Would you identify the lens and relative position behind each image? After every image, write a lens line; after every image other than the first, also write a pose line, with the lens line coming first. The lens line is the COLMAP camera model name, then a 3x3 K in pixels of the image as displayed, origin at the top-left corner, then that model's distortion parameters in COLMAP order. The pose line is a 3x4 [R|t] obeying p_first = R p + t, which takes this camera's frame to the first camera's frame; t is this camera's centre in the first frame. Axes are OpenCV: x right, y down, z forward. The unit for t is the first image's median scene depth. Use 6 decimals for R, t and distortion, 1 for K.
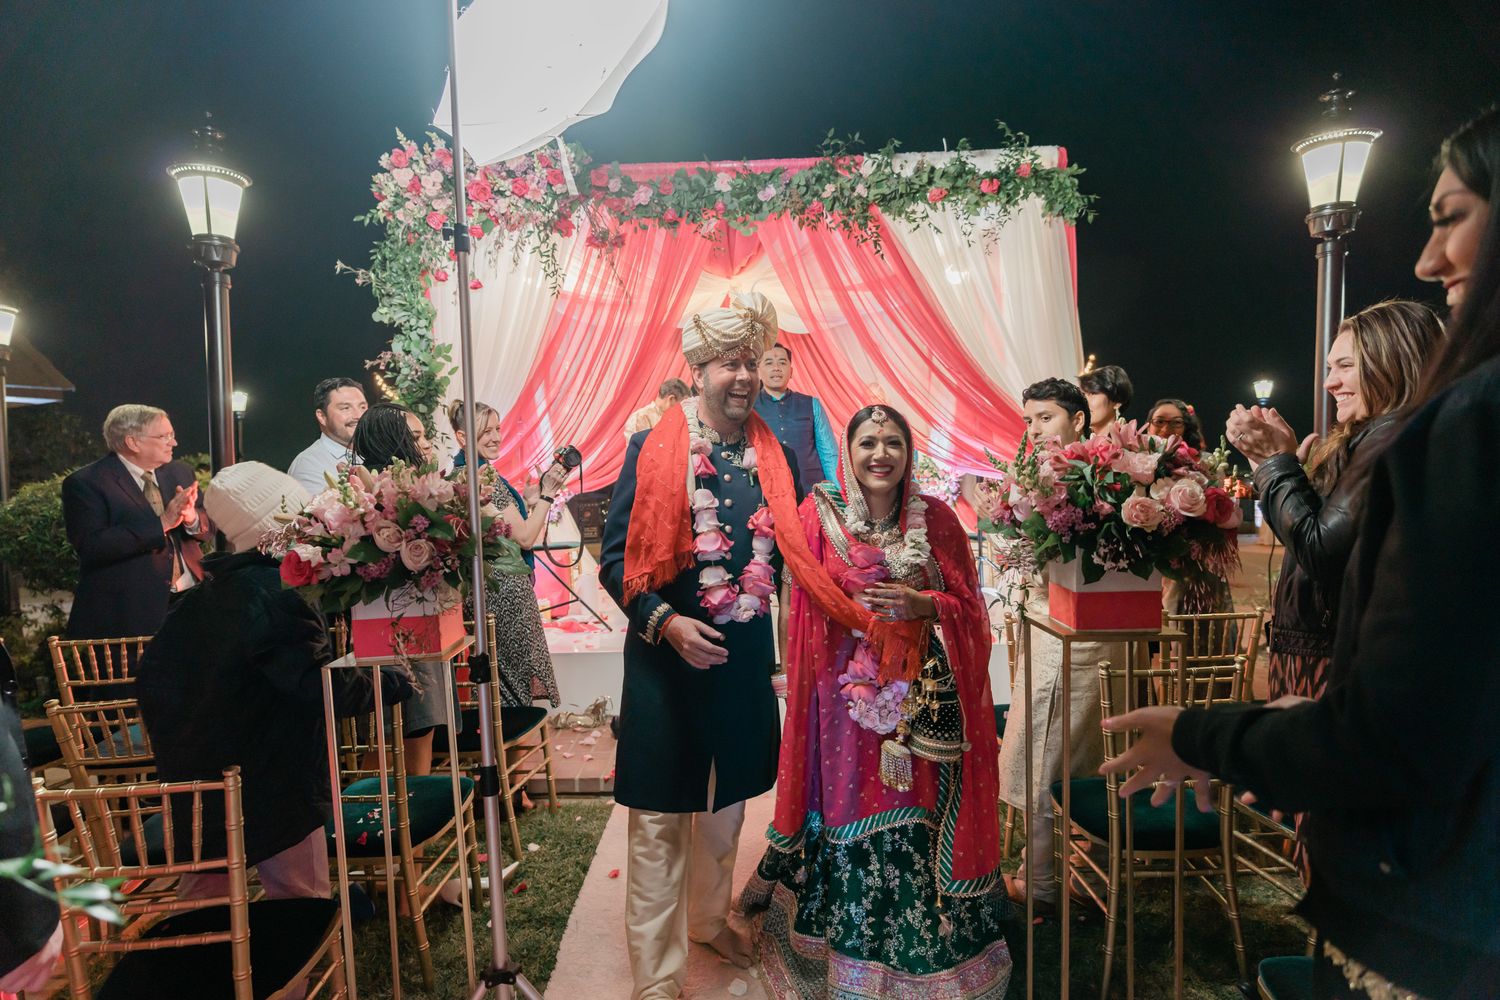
lens RADIAL K [[867.3, 0, 750.0], [0, 867.3, 500.0], [0, 0, 1]] dist [-0.003045, -0.000645]
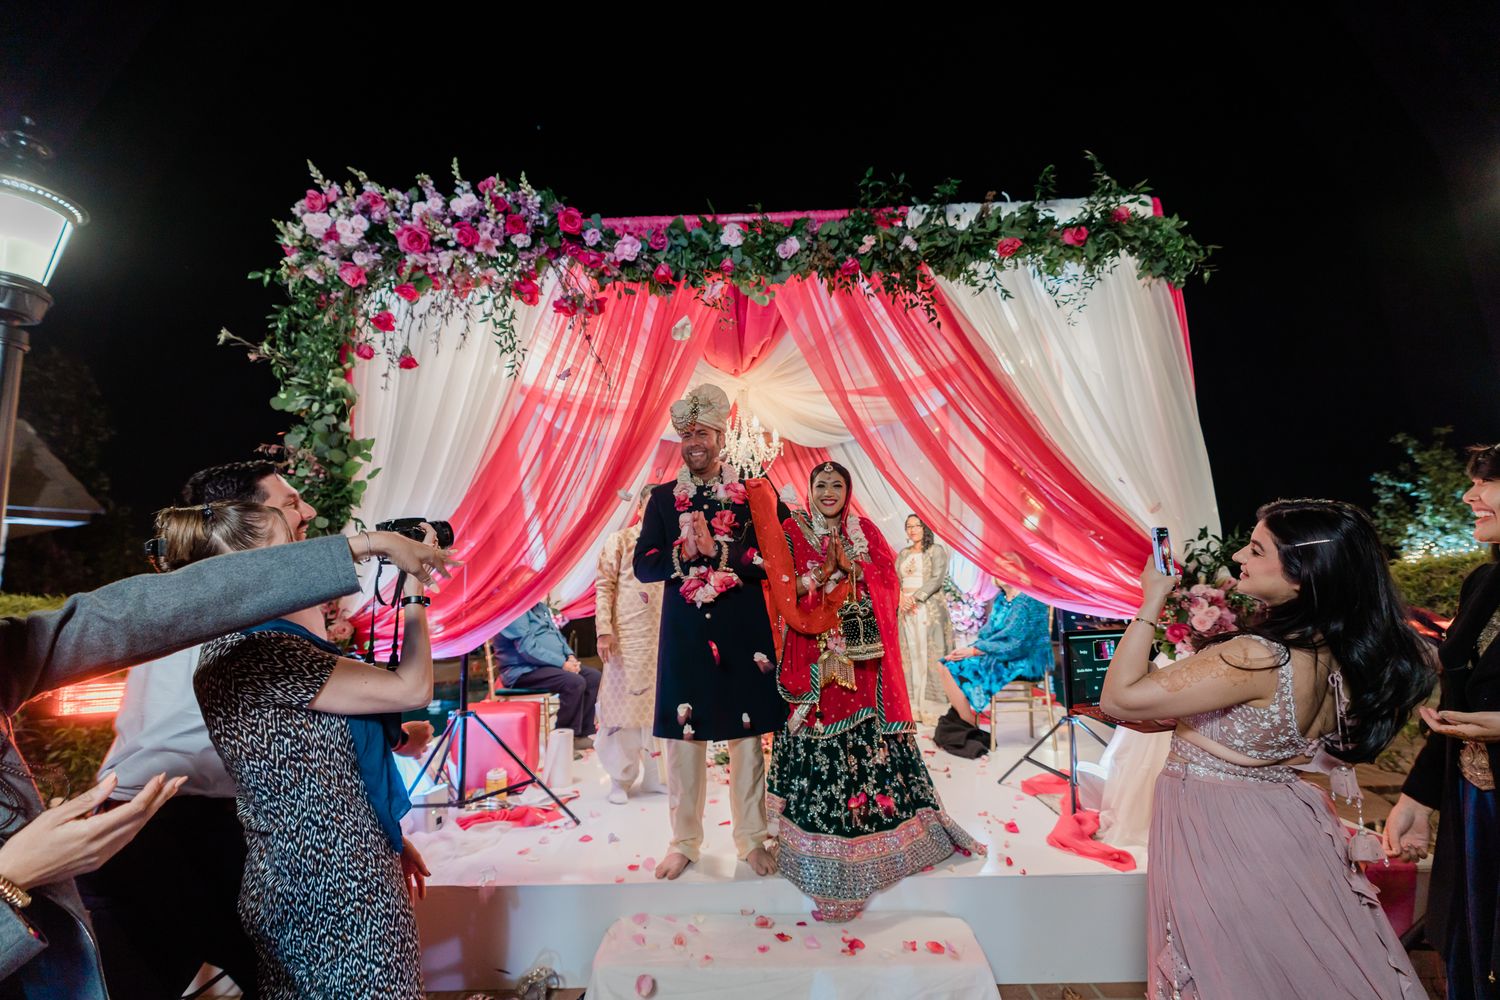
lens RADIAL K [[727.7, 0, 750.0], [0, 727.7, 500.0], [0, 0, 1]] dist [-0.001426, -0.000900]
pose [[0.999998, -0.001839, -0.001099, -0.014031], [0.001655, 0.988863, -0.148821, -0.031732], [0.001361, 0.148819, 0.988864, 0.382617]]
